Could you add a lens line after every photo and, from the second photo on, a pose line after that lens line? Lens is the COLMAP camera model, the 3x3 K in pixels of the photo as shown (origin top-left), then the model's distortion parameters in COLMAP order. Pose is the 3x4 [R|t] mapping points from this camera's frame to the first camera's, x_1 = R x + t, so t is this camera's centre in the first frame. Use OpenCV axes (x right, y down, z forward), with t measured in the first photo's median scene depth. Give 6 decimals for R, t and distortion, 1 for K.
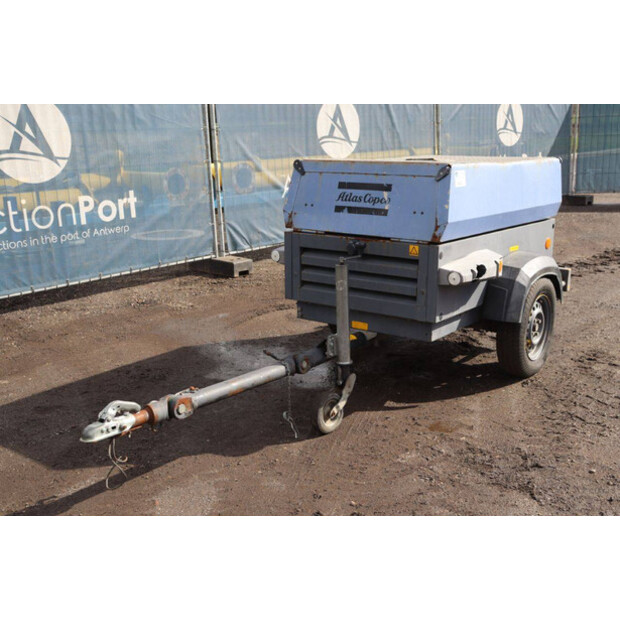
lens RADIAL K [[727.8, 0, 311.6], [0, 727.8, 316.6], [0, 0, 1]] dist [-0.001852, 0.039343]
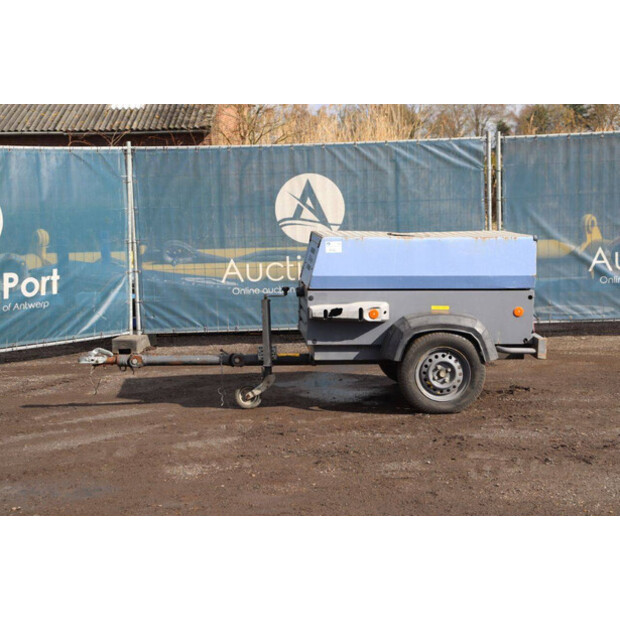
lens RADIAL K [[1163.2, 0, 311.1], [0, 1163.2, 310.9], [0, 0, 1]] dist [0.227491, 0.328715]
pose [[0.664596, 0.081259, -0.742771, 1.753314], [-0.179900, 0.982228, -0.053510, 0.060596], [0.725222, 0.169187, 0.667404, -0.507094]]
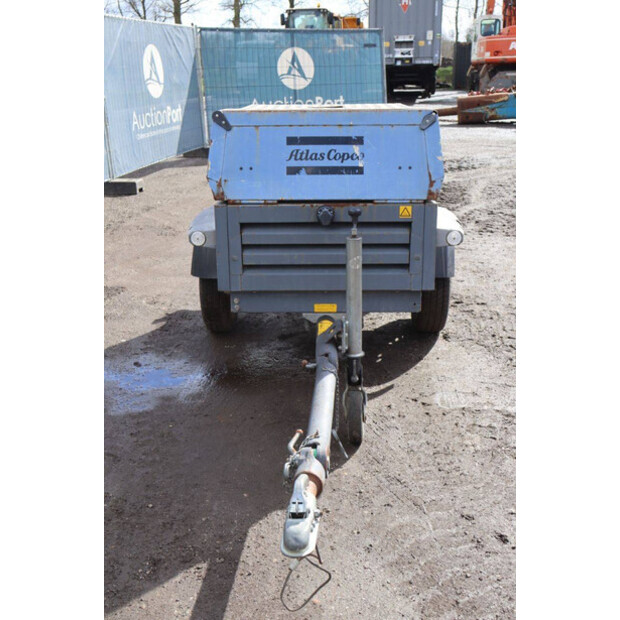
lens RADIAL K [[727.8, 0, 311.6], [0, 727.8, 316.6], [0, 0, 1]] dist [-0.001852, 0.039343]
pose [[0.811380, -0.179935, 0.556134, -0.426828], [0.147751, 0.983678, 0.102702, -0.068462], [-0.565536, -0.001161, 0.824722, 0.321675]]
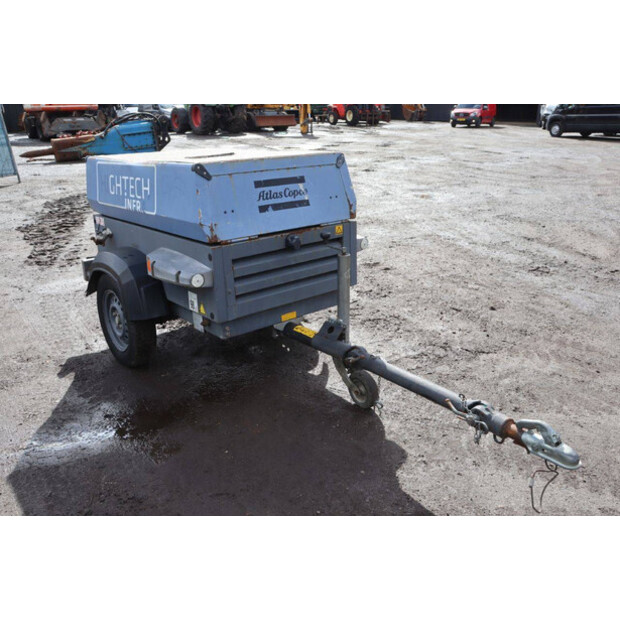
lens RADIAL K [[562.0, 0, 310.0], [0, 562.0, 310.0], [0, 0, 1]] dist [-0.111323, 0.138317]
pose [[0.223147, -0.321131, 0.920369, -0.674990], [0.258869, 0.929797, 0.261657, -0.201880], [-0.939783, 0.179867, 0.290613, 0.754248]]
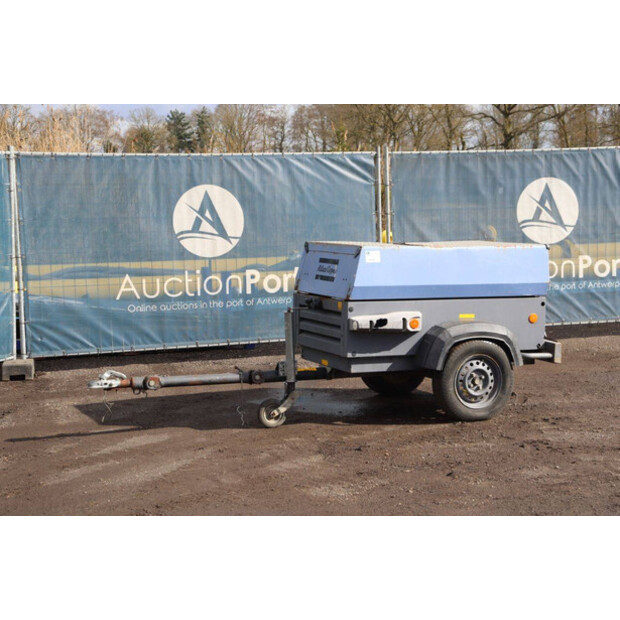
lens RADIAL K [[1163.2, 0, 311.1], [0, 1163.2, 310.9], [0, 0, 1]] dist [0.227491, 0.328715]
pose [[0.874984, 0.049477, -0.481616, 1.103705], [-0.122871, 0.984889, -0.122049, 0.188860], [0.468300, 0.165968, 0.867842, -0.924390]]
